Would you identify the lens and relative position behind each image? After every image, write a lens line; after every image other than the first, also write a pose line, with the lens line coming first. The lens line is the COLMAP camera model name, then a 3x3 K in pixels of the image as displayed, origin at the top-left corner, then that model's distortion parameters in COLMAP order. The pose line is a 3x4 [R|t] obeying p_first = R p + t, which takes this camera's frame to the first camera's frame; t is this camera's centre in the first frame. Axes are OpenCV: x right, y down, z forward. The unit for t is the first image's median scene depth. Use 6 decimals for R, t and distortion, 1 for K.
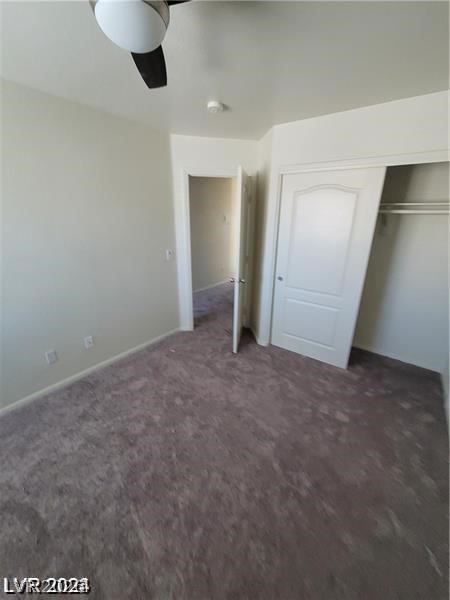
lens RADIAL K [[243.5, 0, 226.8], [0, 243.5, 298.4], [0, 0, 1]] dist [-0.002205, 0.000625]
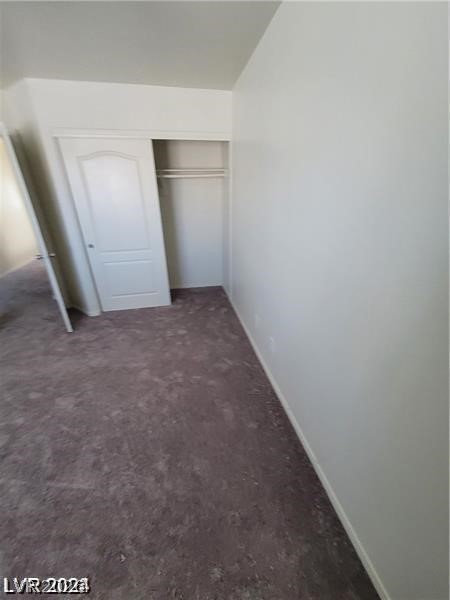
lens RADIAL K [[243.5, 0, 222.7], [0, 243.5, 298.9], [0, 0, 1]] dist [-0.002205, 0.000625]
pose [[0.674265, -0.335566, 0.657846, -0.186138], [0.263293, 0.941495, 0.210391, 0.069442], [-0.689959, 0.031347, 0.723170, -0.140154]]
